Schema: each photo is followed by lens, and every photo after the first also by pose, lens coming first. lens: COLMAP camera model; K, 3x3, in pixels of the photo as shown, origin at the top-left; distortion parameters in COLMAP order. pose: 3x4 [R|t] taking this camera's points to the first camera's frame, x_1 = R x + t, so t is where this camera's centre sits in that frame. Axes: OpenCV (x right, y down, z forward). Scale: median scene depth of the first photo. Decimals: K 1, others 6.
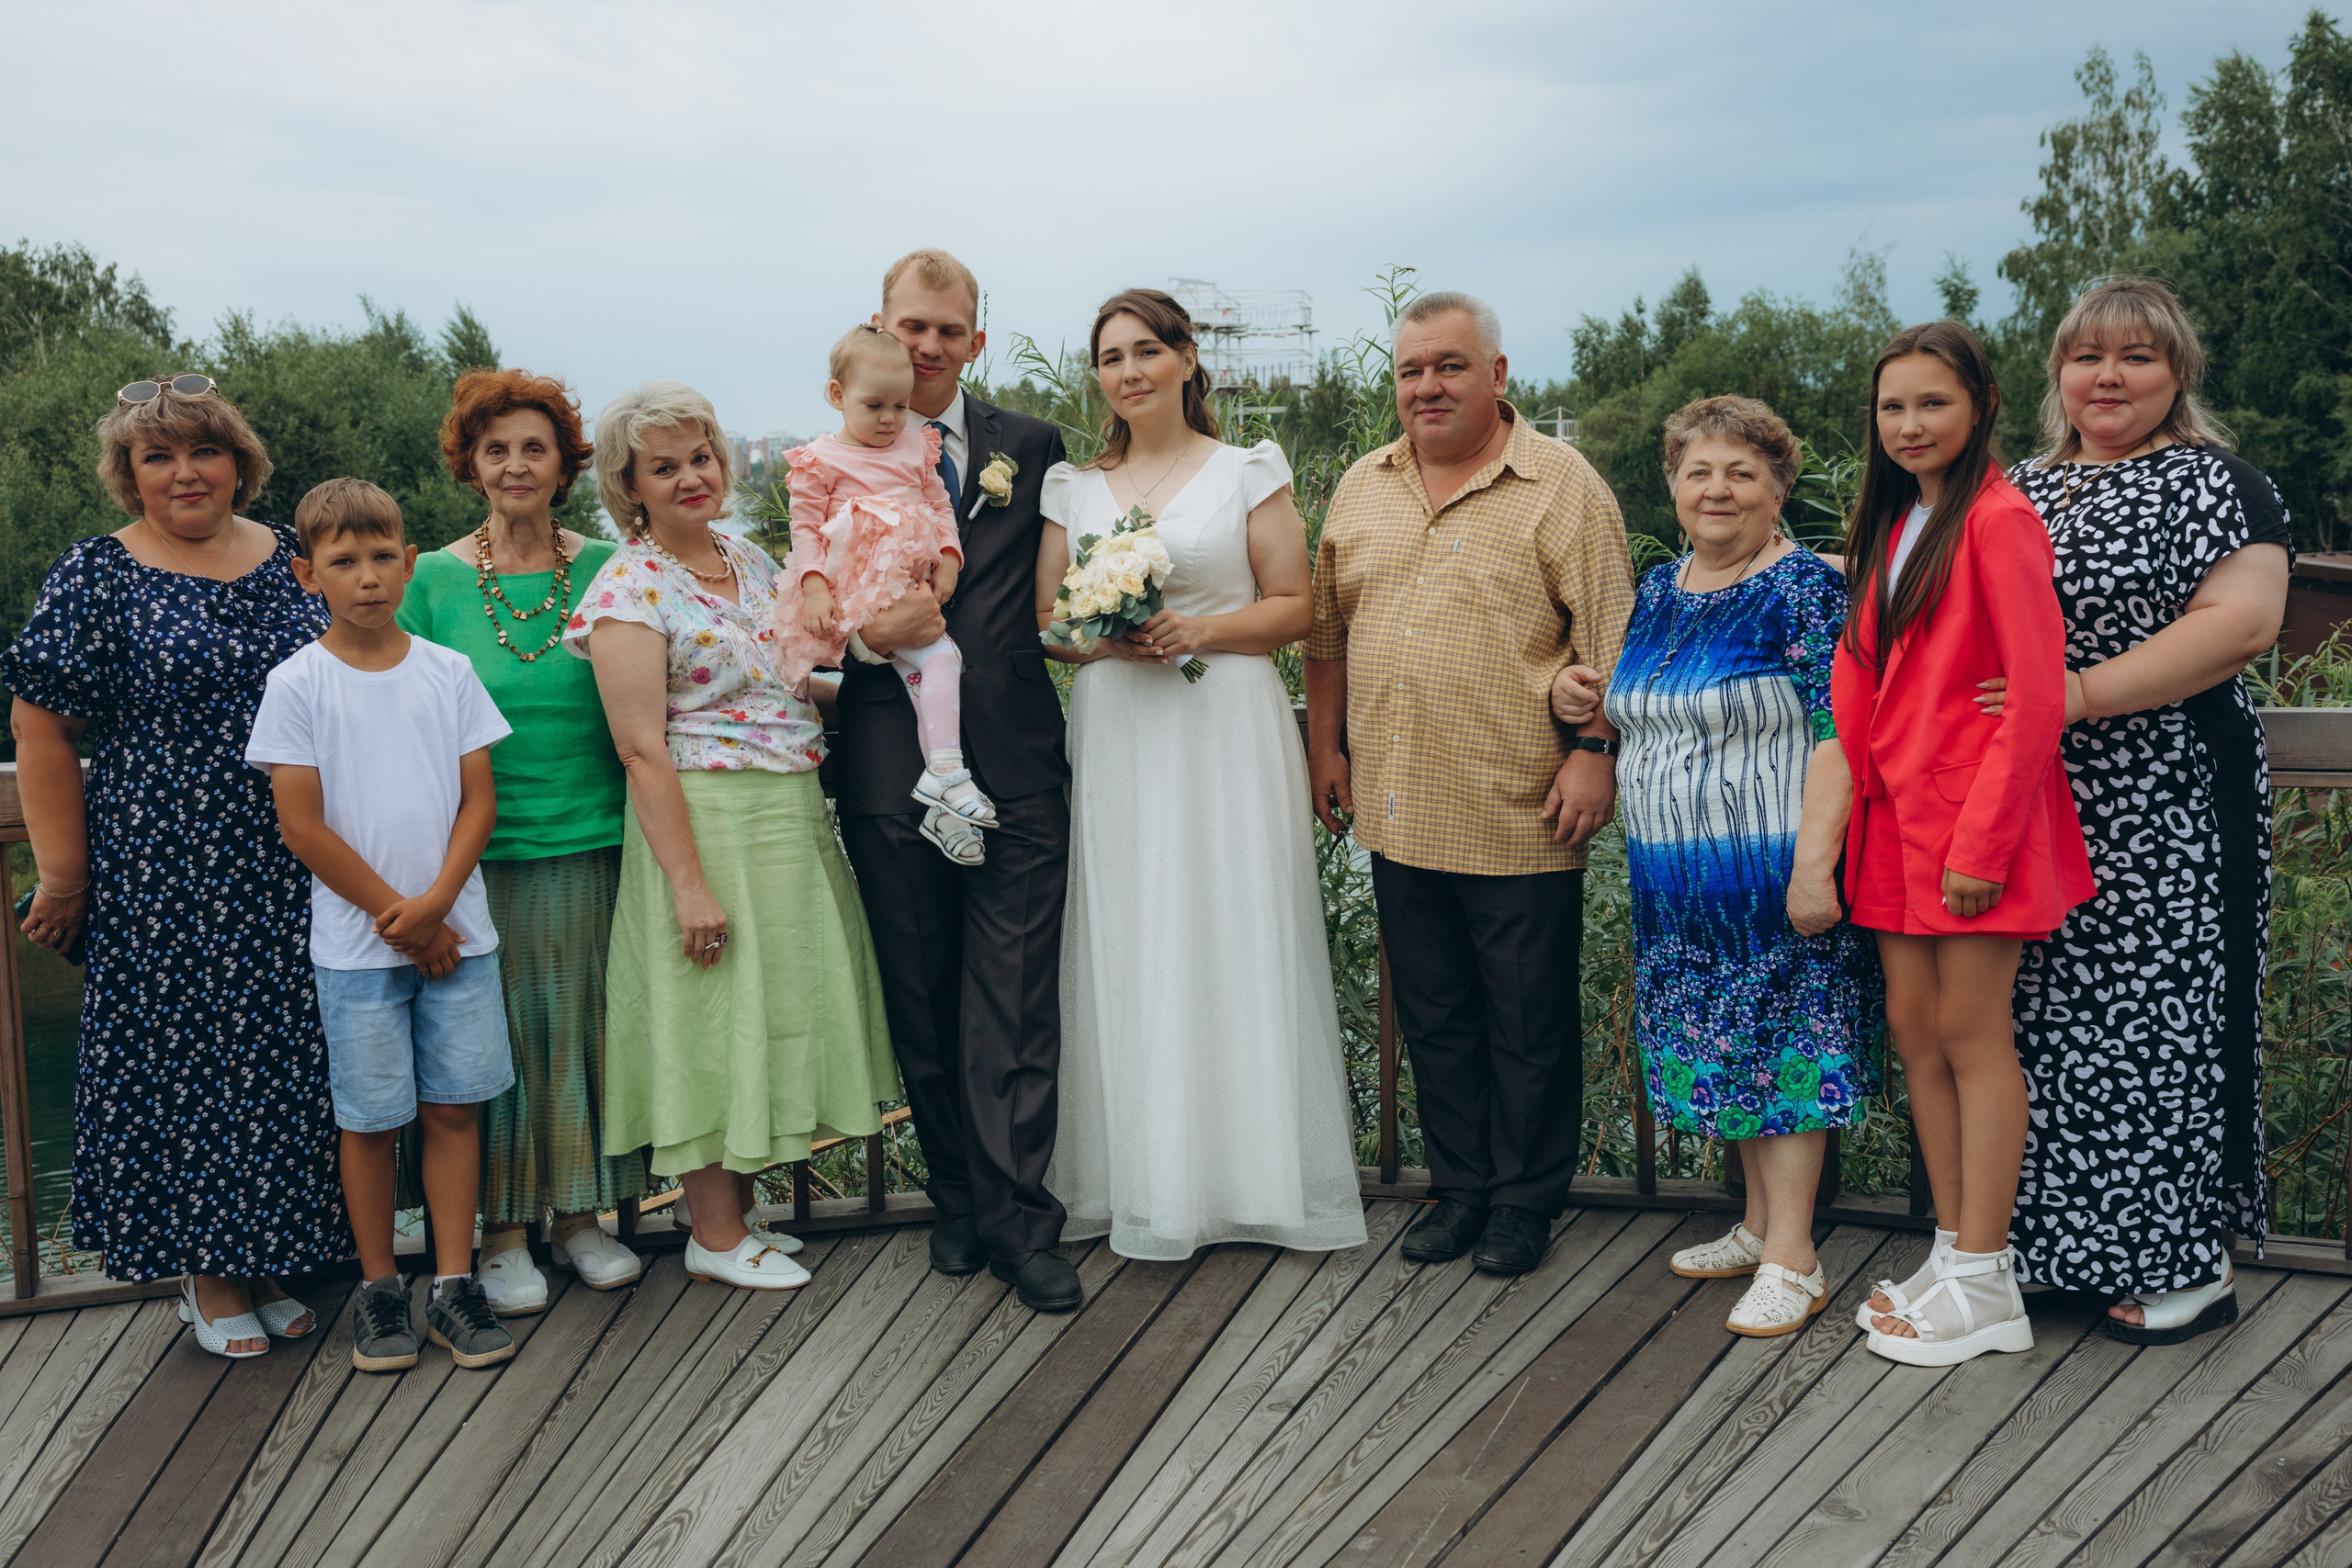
lens RADIAL K [[2340.7, 0, 1168.6], [0, 2340.7, 743.4], [0, 0, 1]] dist [0.115900, -0.131079]
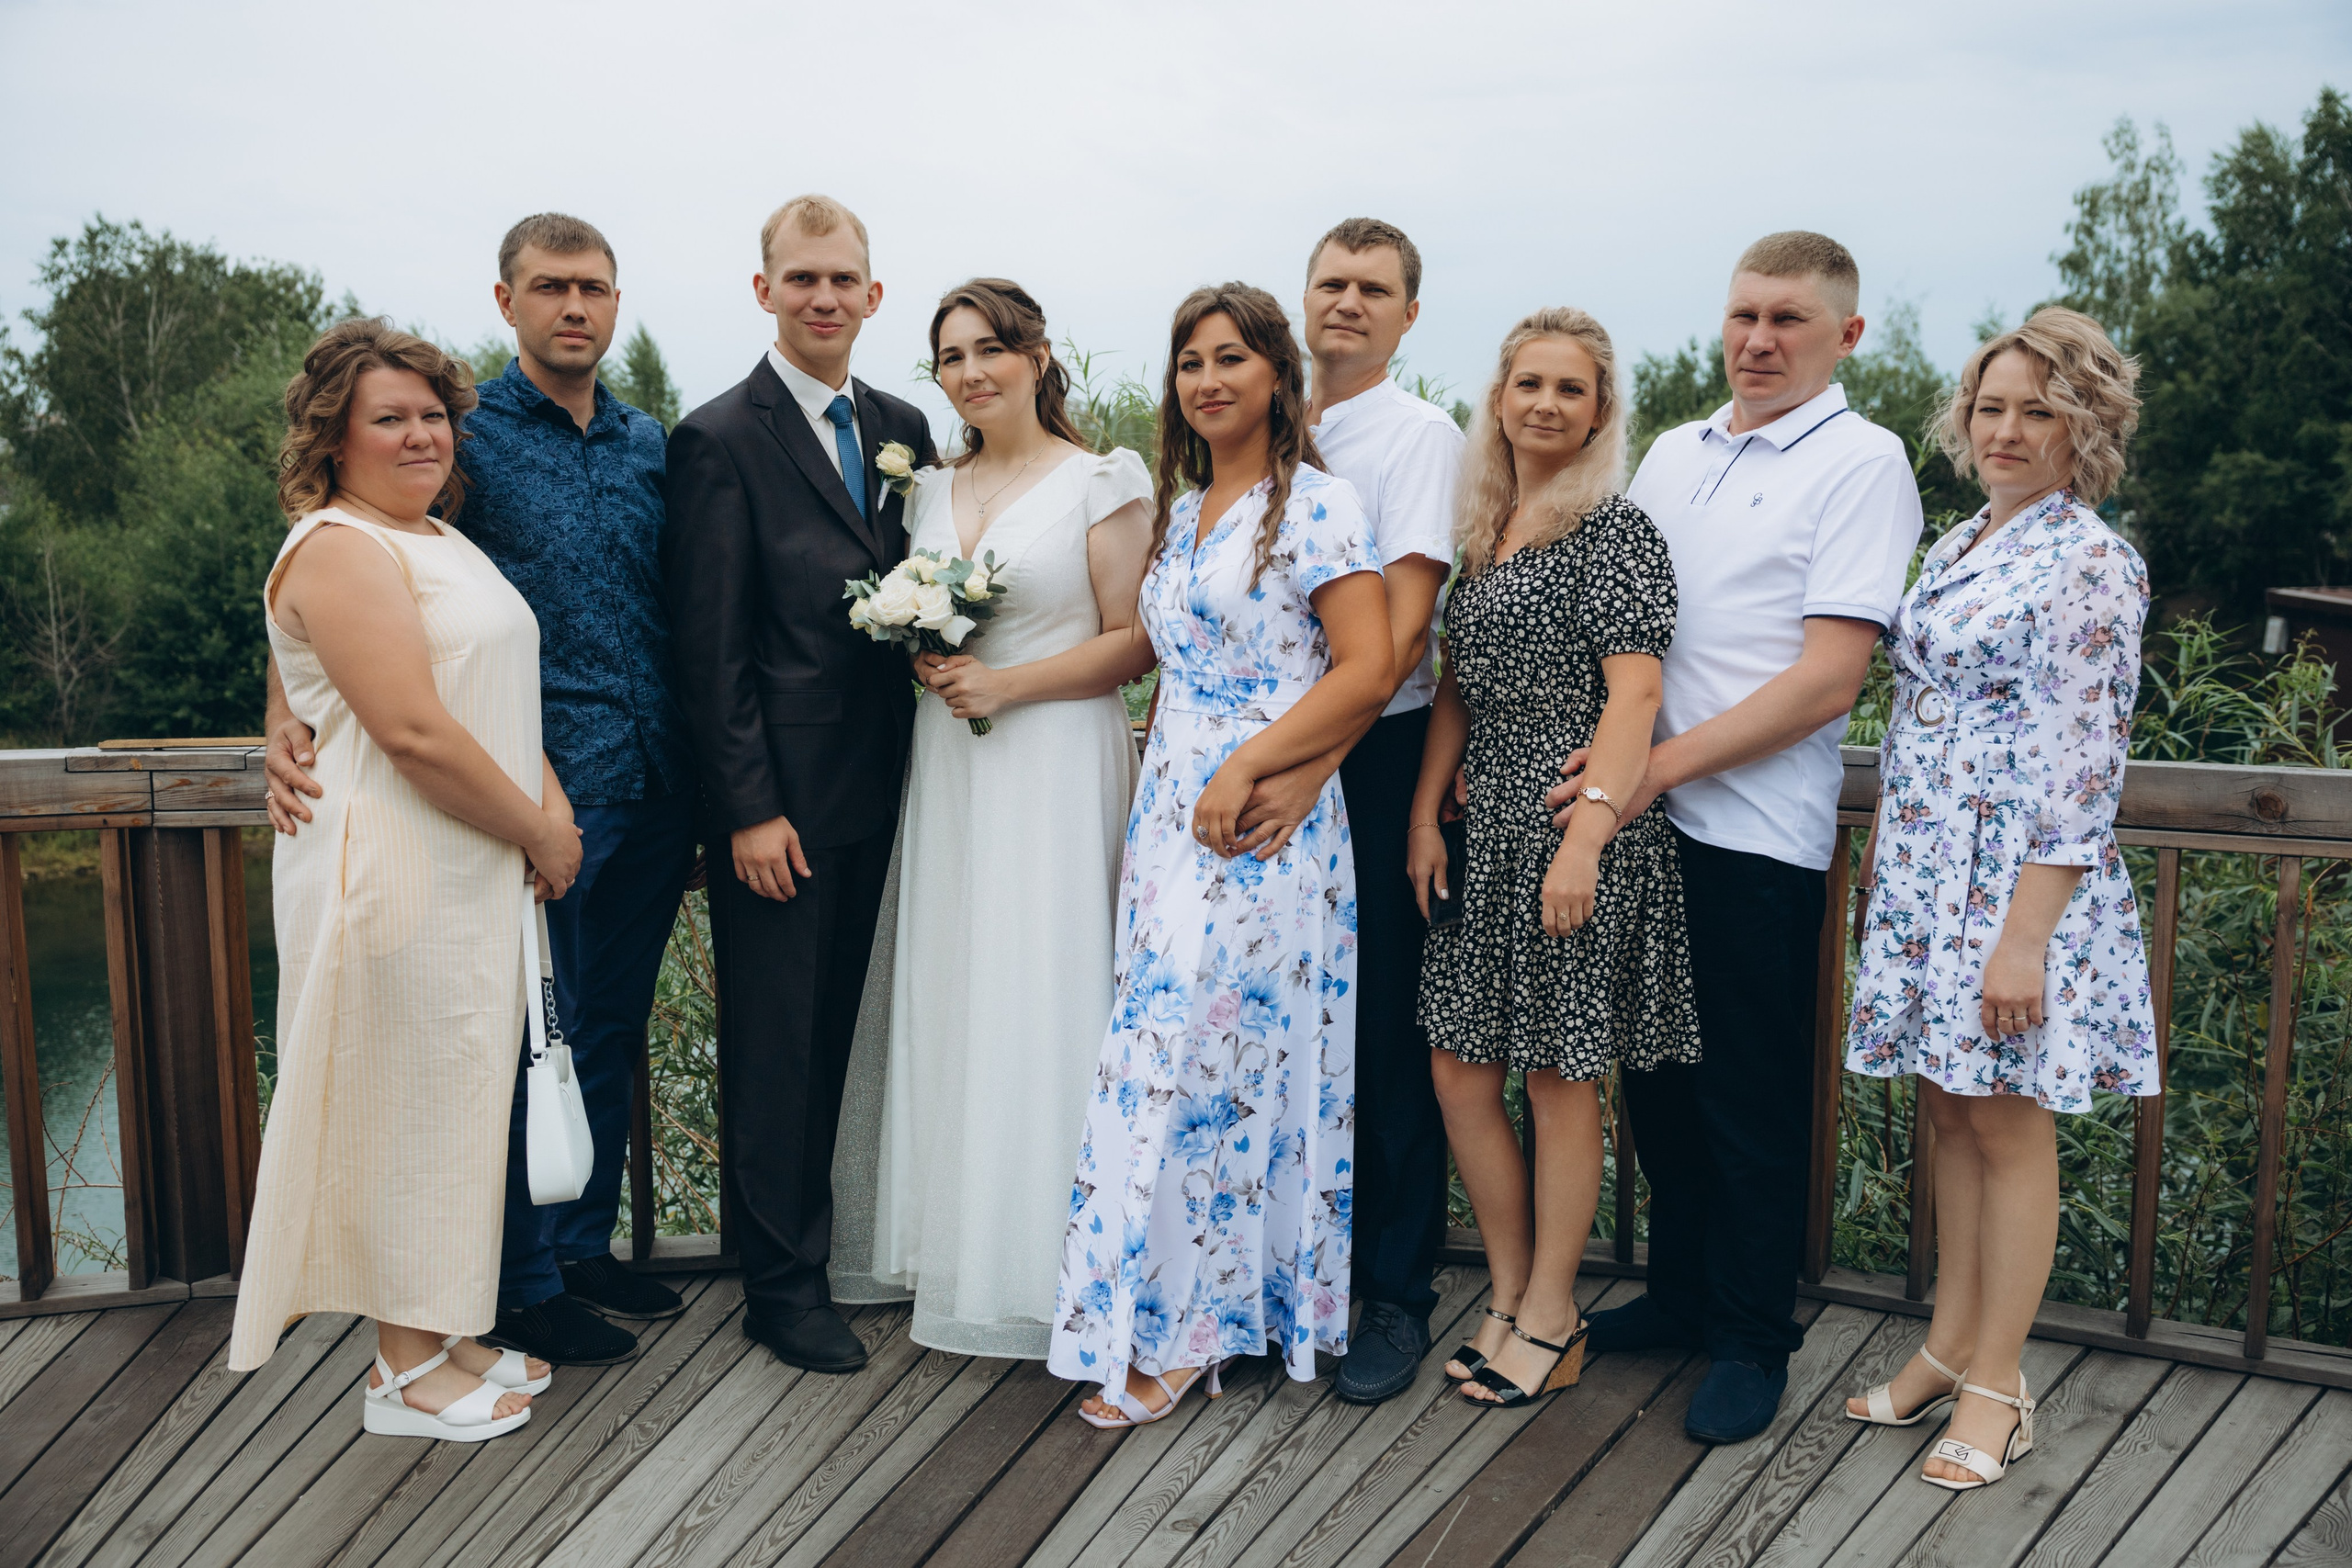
lens RADIAL K [[2066.8, 0, 1176.0], [0, 2066.8, 784.0], [0, 0, 1]] dist [0.051754, -0.015901]
pose [[0.998650, 0.030825, -0.041804, 0.063211], [-0.029620, 0.999136, 0.029146, -0.021476], [0.042666, -0.027869, 0.998701, 0.204026]]
